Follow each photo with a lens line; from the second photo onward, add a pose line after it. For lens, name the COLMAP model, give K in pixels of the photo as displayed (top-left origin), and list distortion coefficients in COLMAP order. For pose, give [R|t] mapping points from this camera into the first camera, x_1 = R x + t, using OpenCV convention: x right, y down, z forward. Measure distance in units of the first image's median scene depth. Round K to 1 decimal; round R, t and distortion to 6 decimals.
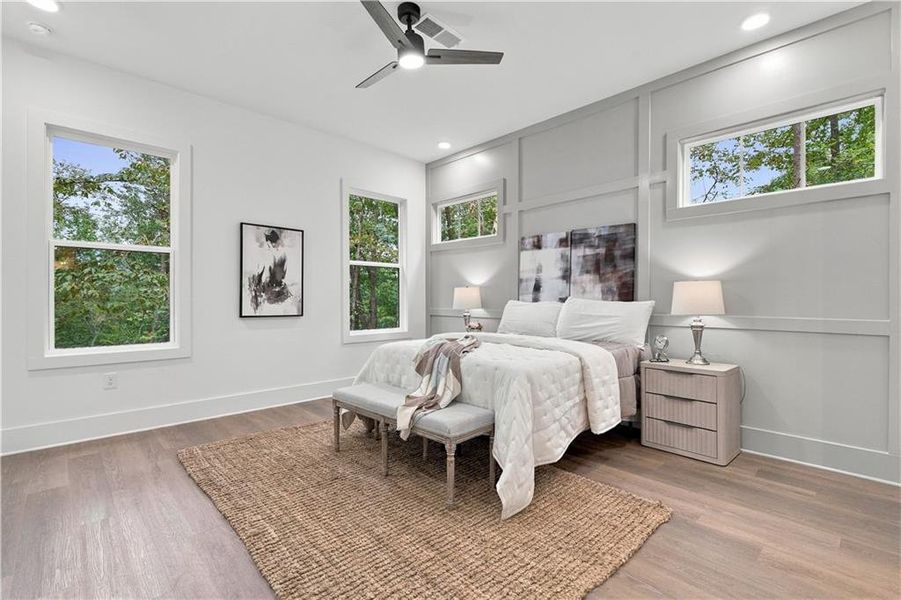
lens RADIAL K [[397.5, 0, 450.5], [0, 397.5, 300.0], [0, 0, 1]] dist [0.001764, 0.000281]
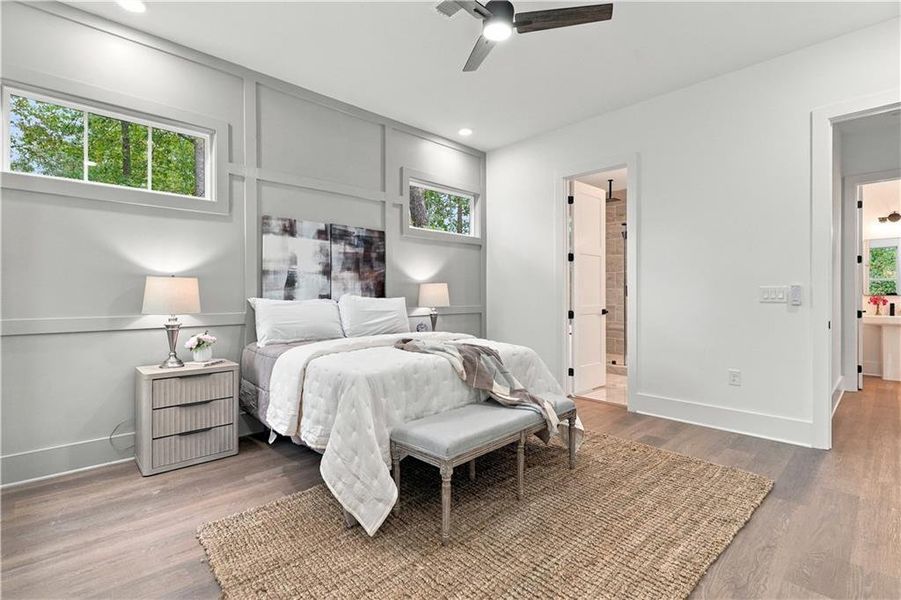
lens RADIAL K [[415.0, 0, 450.5], [0, 415.0, 300.0], [0, 0, 1]] dist [0.002306, 0.000270]
pose [[0.024630, -0.009316, 0.999653, -0.674868], [0.005080, 0.999945, 0.009193, -0.000745], [-0.999684, 0.004852, 0.024676, 0.685446]]
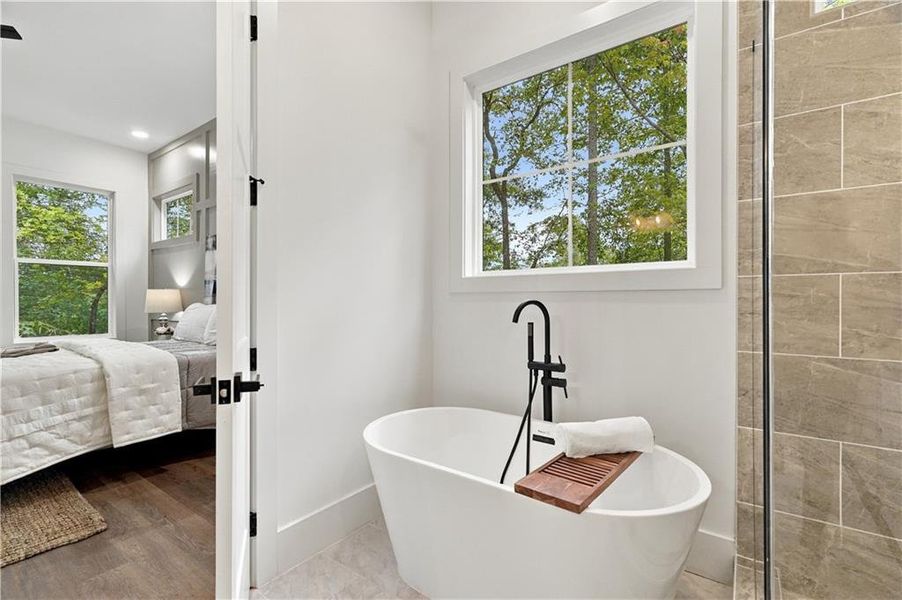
lens RADIAL K [[397.9, 0, 451.0], [0, 397.9, 300.0], [0, 0, 1]] dist [0.001764, 0.000281]
pose [[0.984163, -0.000224, 0.177266, 0.640646], [0.001015, 0.999990, -0.004369, -0.002159], [-0.177263, 0.004479, 0.984153, -0.037366]]
